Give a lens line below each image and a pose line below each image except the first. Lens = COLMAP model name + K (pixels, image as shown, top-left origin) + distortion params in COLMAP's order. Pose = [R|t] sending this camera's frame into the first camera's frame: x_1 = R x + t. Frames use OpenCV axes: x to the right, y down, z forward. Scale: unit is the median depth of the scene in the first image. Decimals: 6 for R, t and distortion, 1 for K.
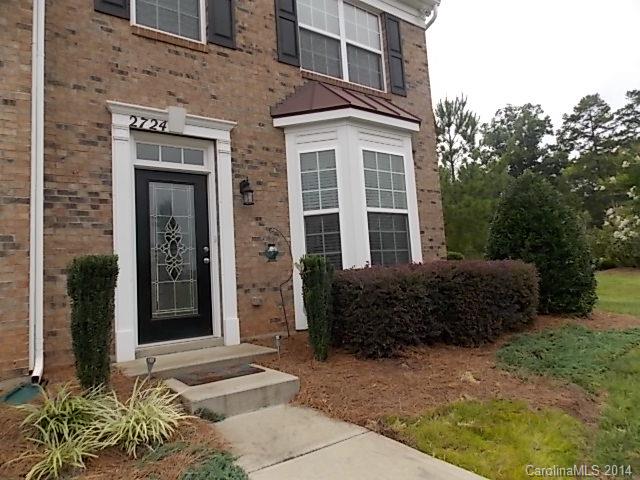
lens RADIAL K [[422.1, 0, 320.5], [0, 422.1, 234.2], [0, 0, 1]] dist [-0.000635, -0.000366]
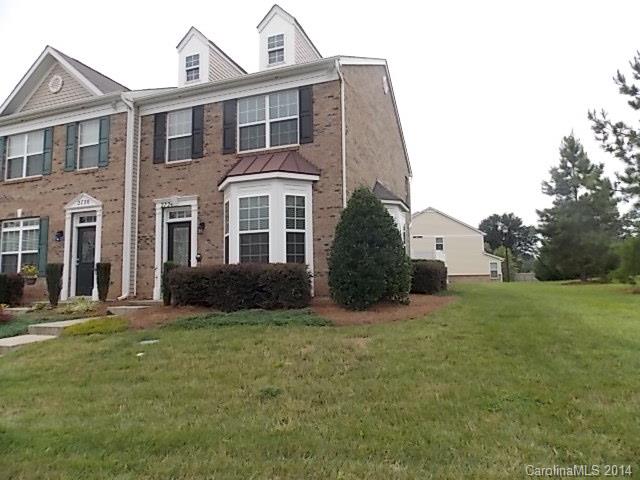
lens RADIAL K [[422.1, 0, 320.5], [0, 422.1, 234.2], [0, 0, 1]] dist [-0.000635, -0.000366]
pose [[0.577813, -0.033065, -0.815499, 1.776232], [0.072546, 0.997305, 0.010966, -0.047876], [0.812938, -0.065497, 0.578655, 0.258707]]
